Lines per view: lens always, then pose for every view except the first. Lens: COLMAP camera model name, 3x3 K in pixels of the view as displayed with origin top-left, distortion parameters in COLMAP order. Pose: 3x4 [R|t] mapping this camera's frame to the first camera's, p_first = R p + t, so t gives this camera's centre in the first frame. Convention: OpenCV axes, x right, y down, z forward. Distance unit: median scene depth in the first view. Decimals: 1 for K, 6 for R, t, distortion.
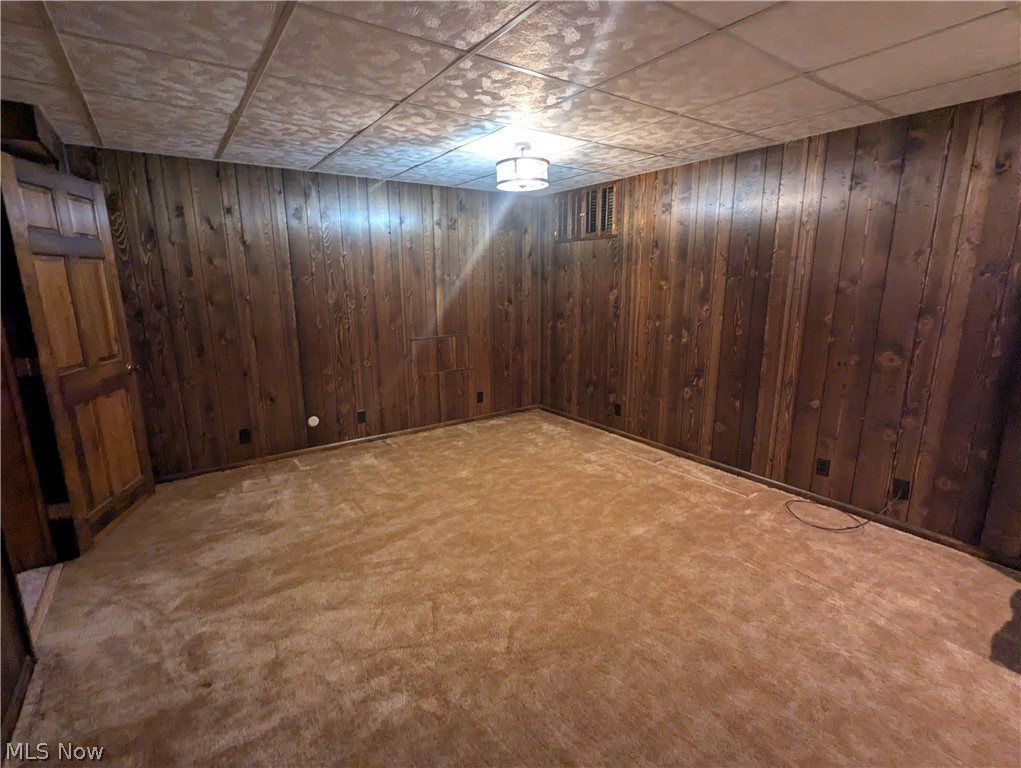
lens RADIAL K [[482.9, 0, 516.5], [0, 482.9, 385.1], [0, 0, 1]] dist [-0.005565, 0.002985]
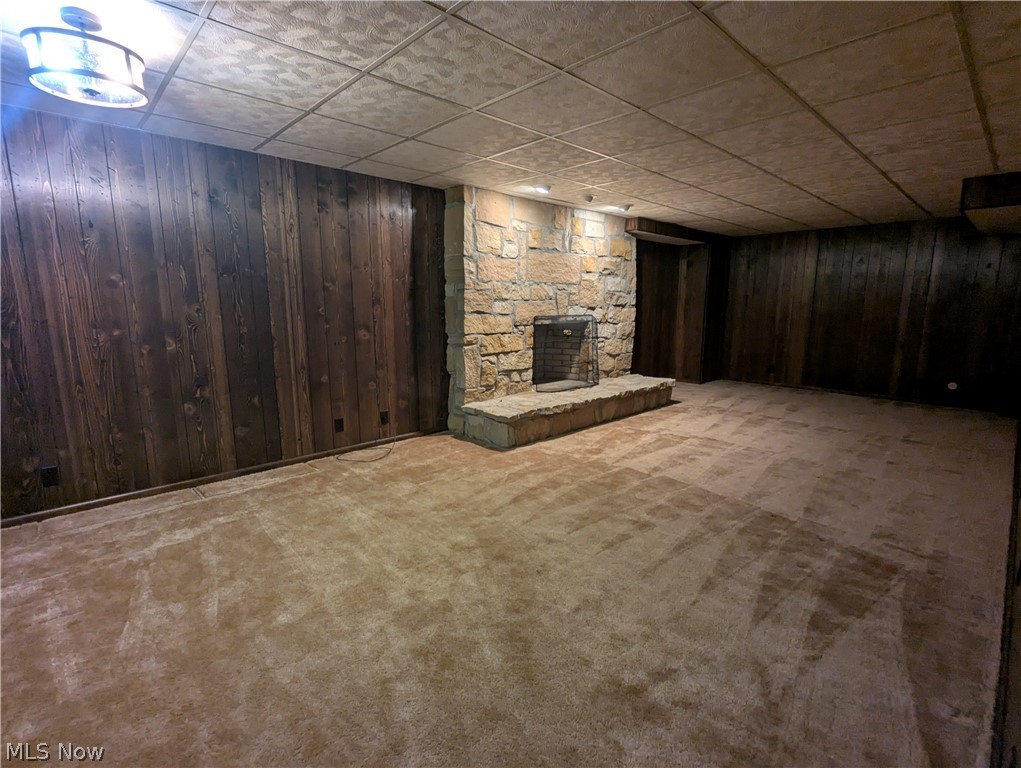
lens RADIAL K [[482.9, 0, 512.5], [0, 482.9, 389.0], [0, 0, 1]] dist [-0.005565, 0.002985]
pose [[-0.136300, -0.177340, 0.974666, -0.683989], [0.206721, 0.957098, 0.203052, -0.091590], [-0.968860, 0.229160, -0.093792, 0.658946]]
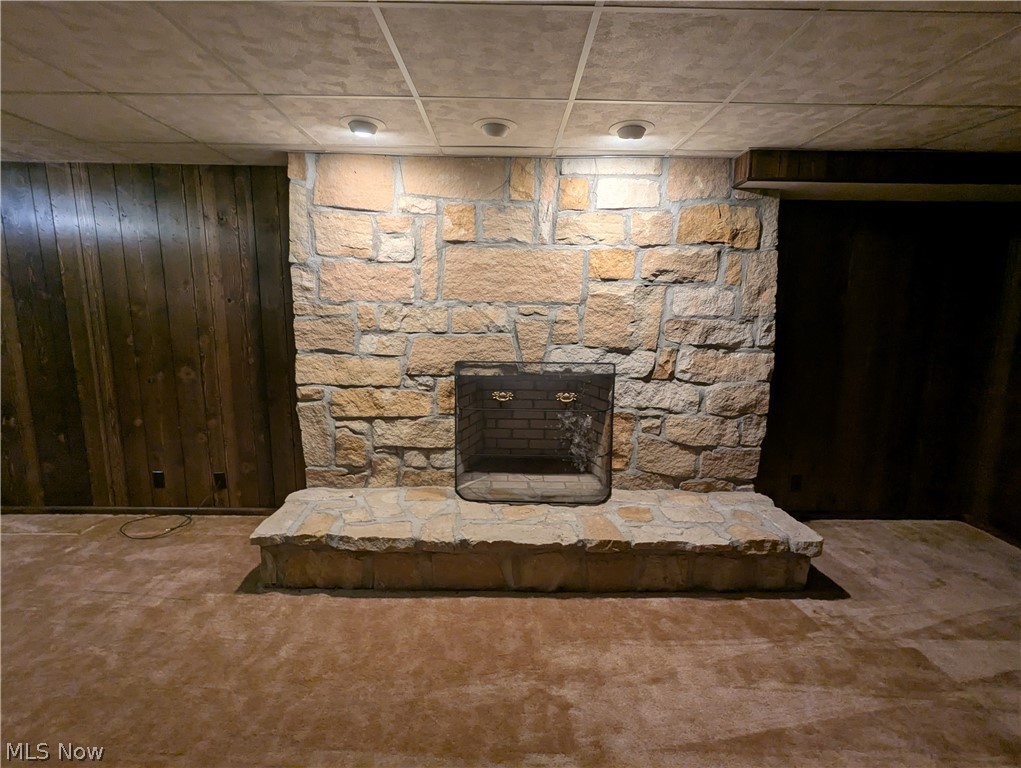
lens RADIAL K [[482.9, 0, 509.9], [0, 482.9, 386.5], [0, 0, 1]] dist [-0.005565, 0.002985]
pose [[0.576587, -0.126235, 0.807225, 0.257415], [0.160187, 0.986283, 0.039818, 0.050177], [-0.801179, 0.106349, 0.588899, -0.262346]]
